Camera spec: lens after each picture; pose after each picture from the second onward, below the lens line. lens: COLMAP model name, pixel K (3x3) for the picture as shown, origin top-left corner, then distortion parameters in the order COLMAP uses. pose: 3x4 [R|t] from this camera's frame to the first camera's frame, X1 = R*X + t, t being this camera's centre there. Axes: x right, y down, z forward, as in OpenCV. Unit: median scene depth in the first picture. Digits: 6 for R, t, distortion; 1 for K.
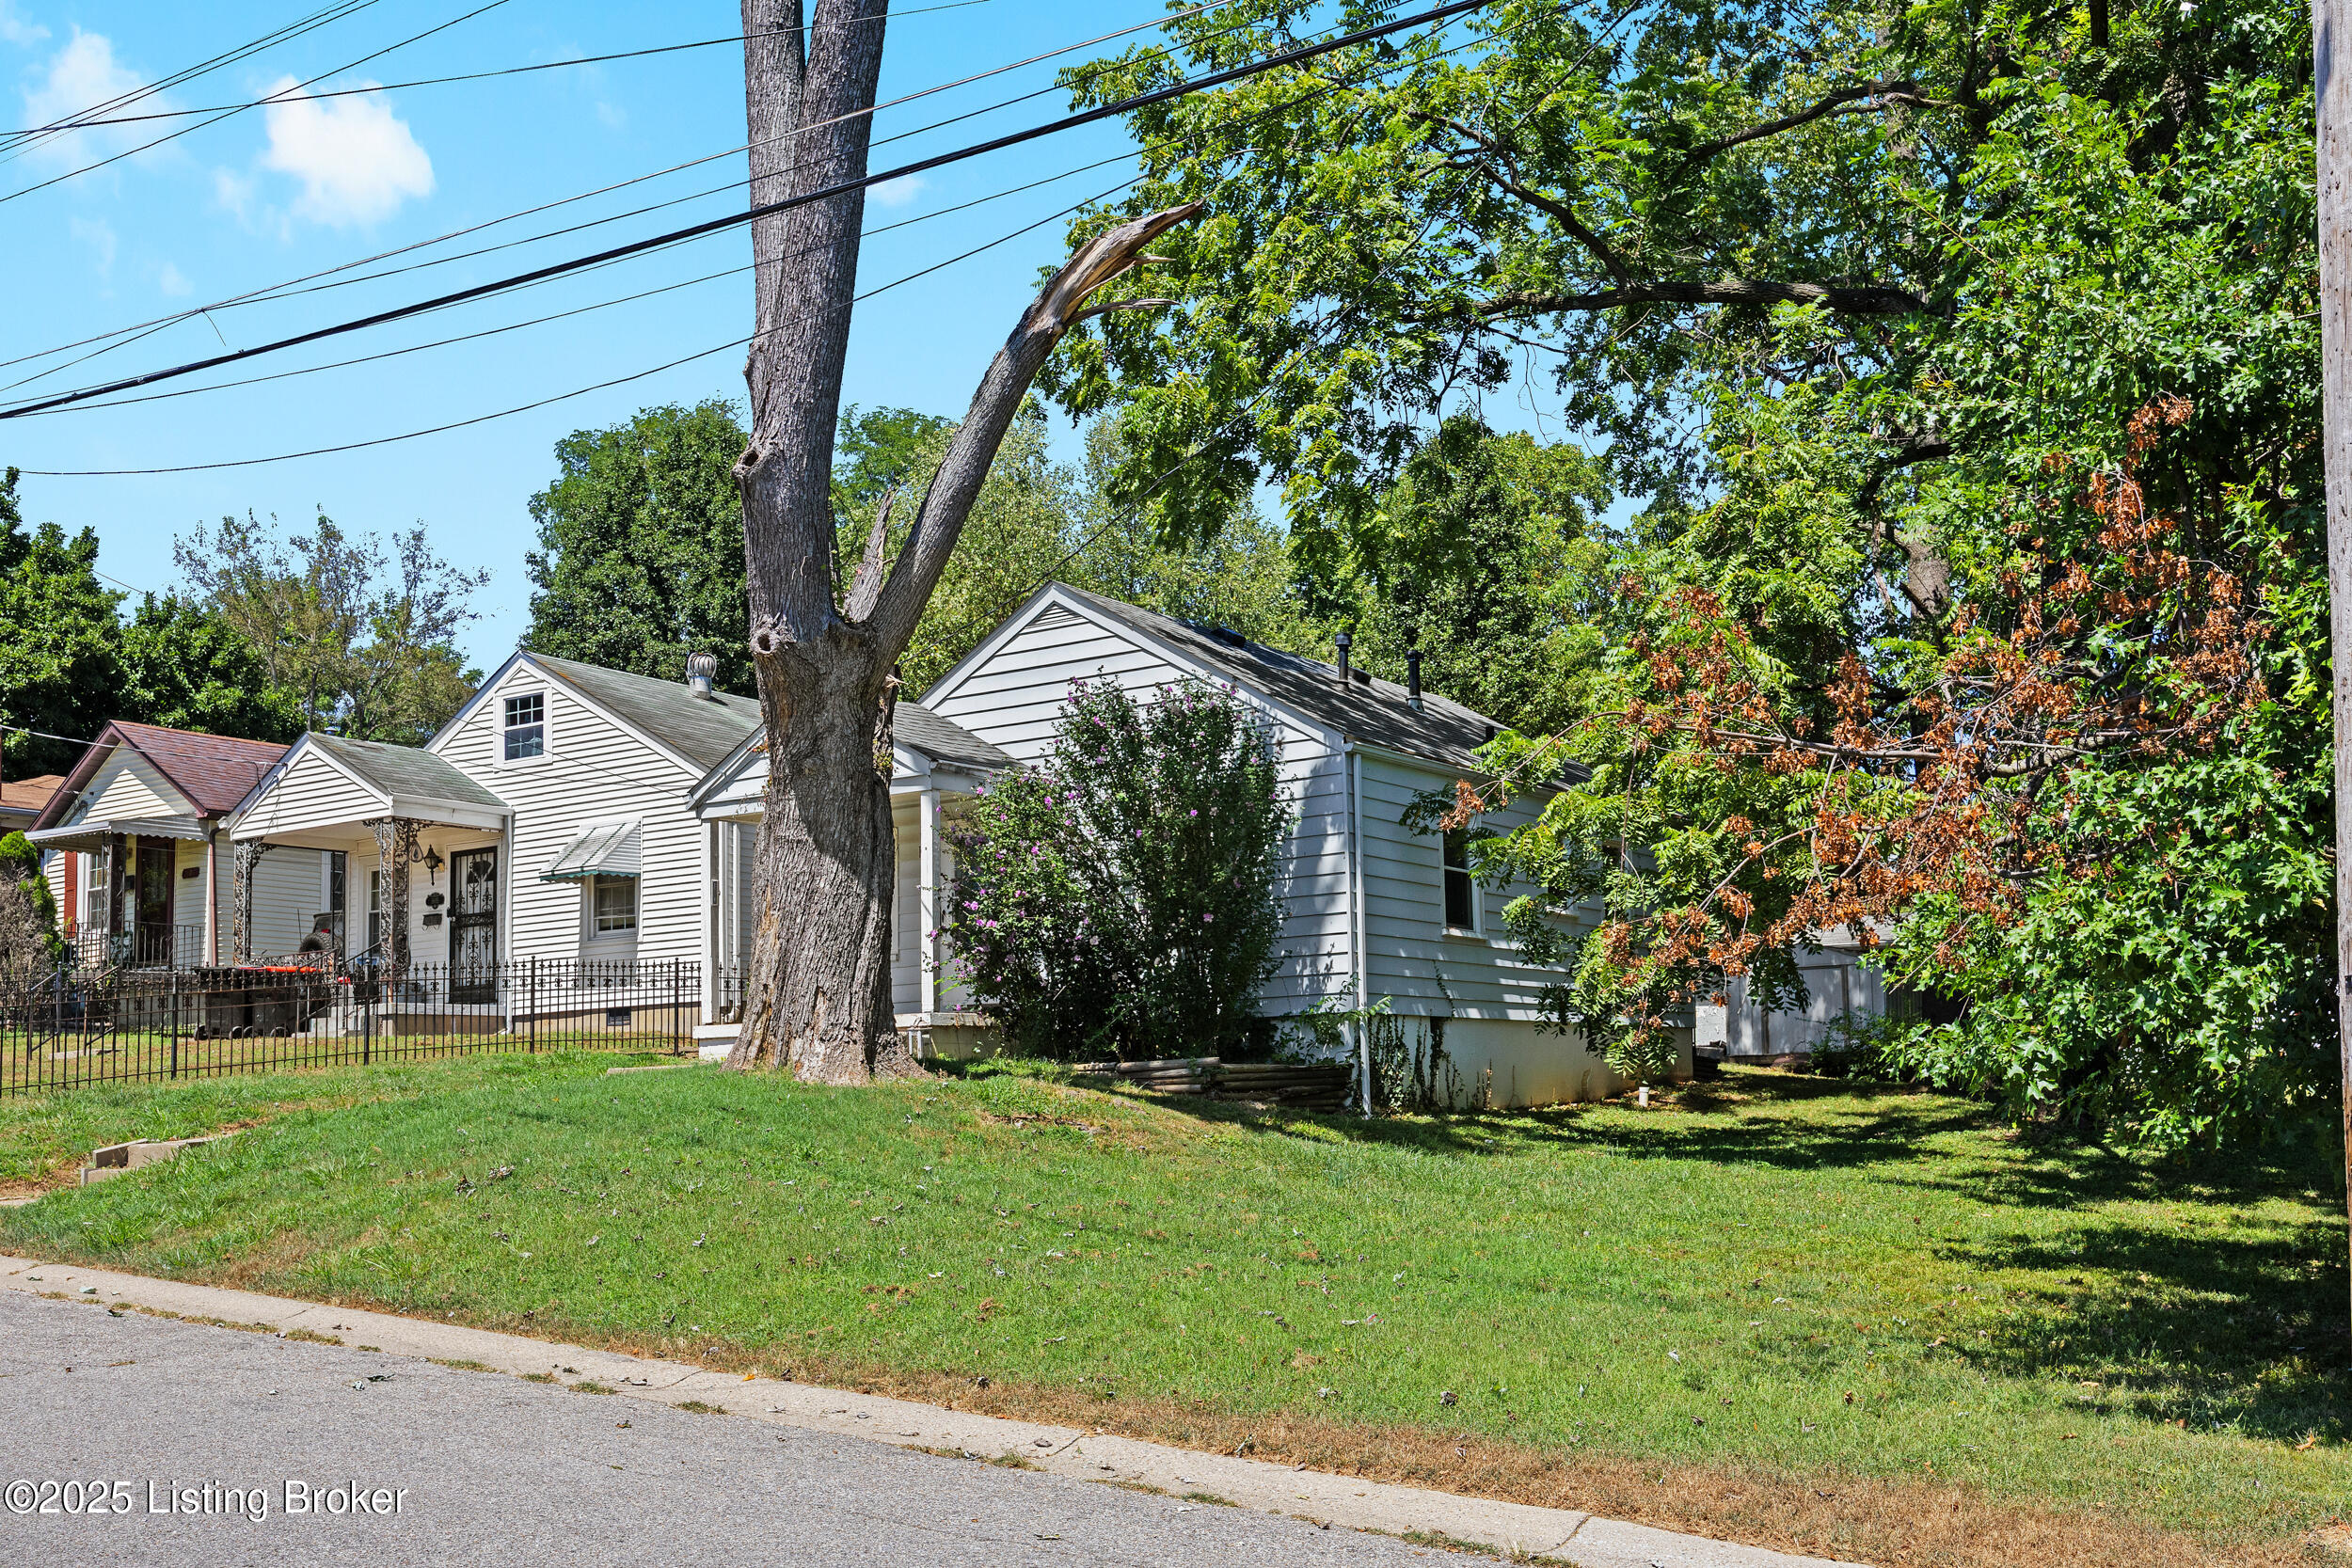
lens RADIAL K [[2334.6, 0, 1181.1], [0, 2334.6, 692.9], [0, 0, 1]] dist [0.008021, -0.013686]
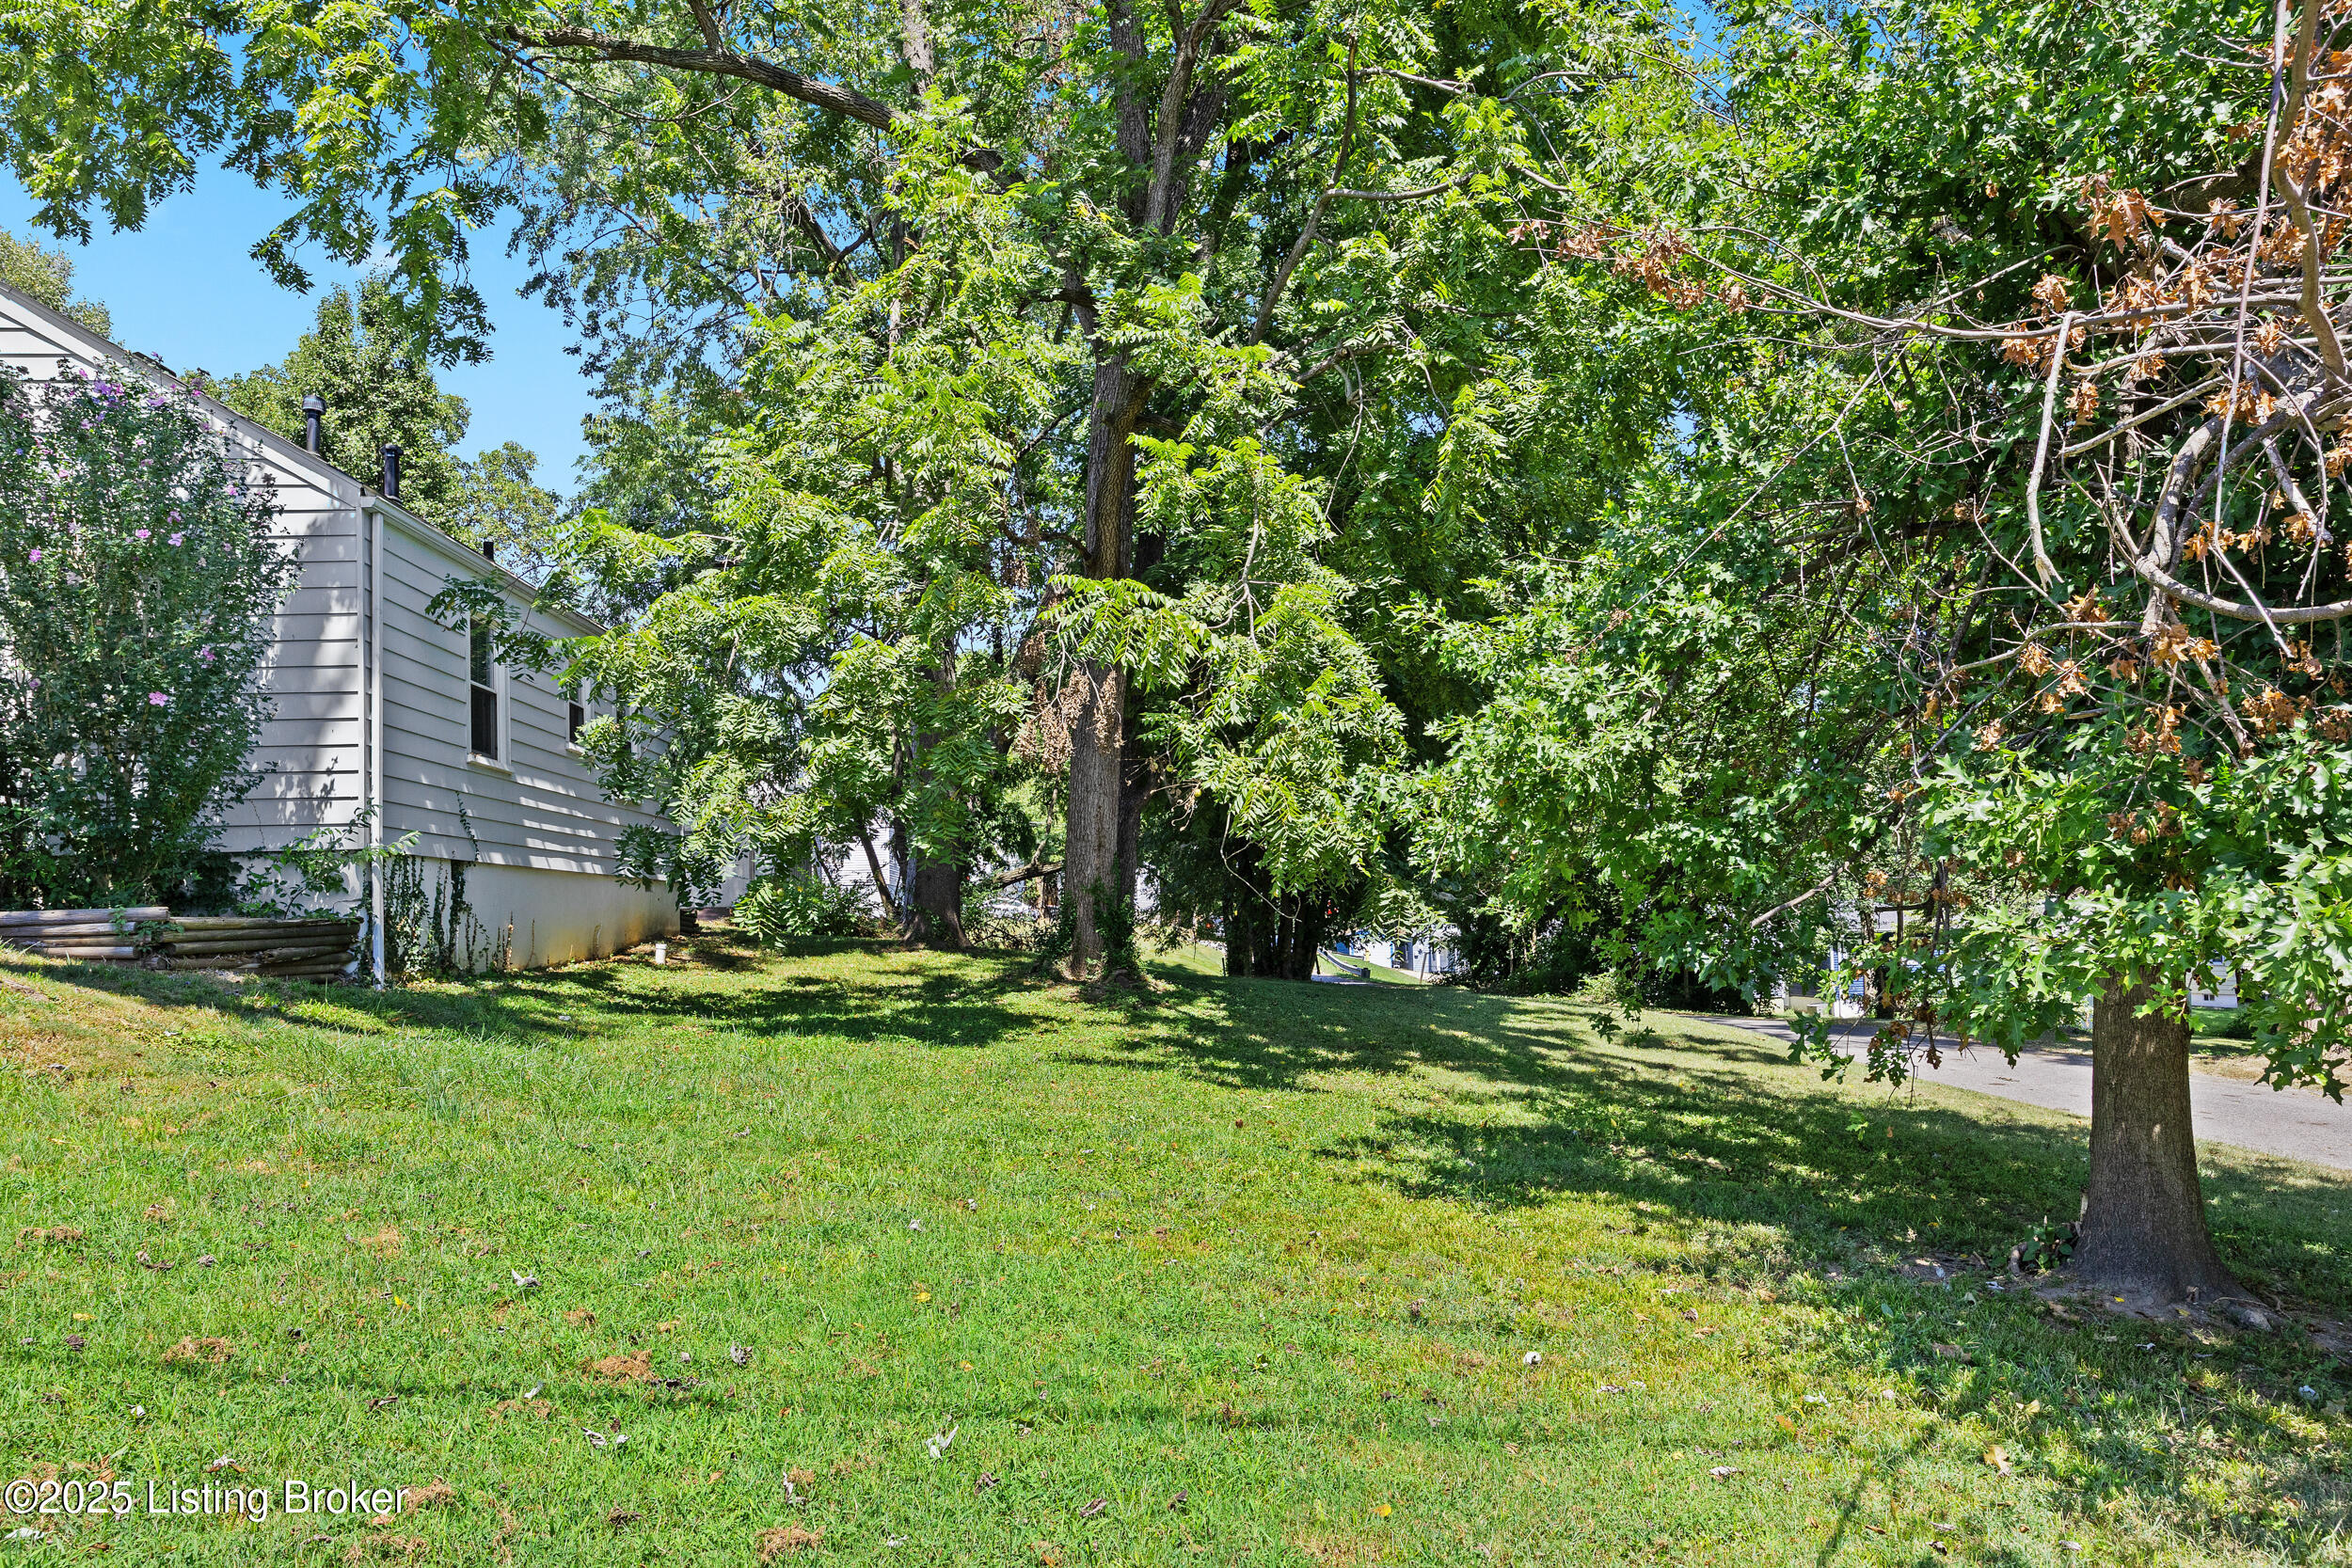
lens RADIAL K [[1573.4, 0, 1171.9], [0, 1573.4, 858.0], [0, 0, 1]] dist [0.000521, 0.001728]
pose [[0.790683, 0.035209, 0.611212, -0.030293], [-0.110249, 0.990213, 0.085581, 0.066073], [-0.602217, -0.135053, 0.786826, 0.435657]]
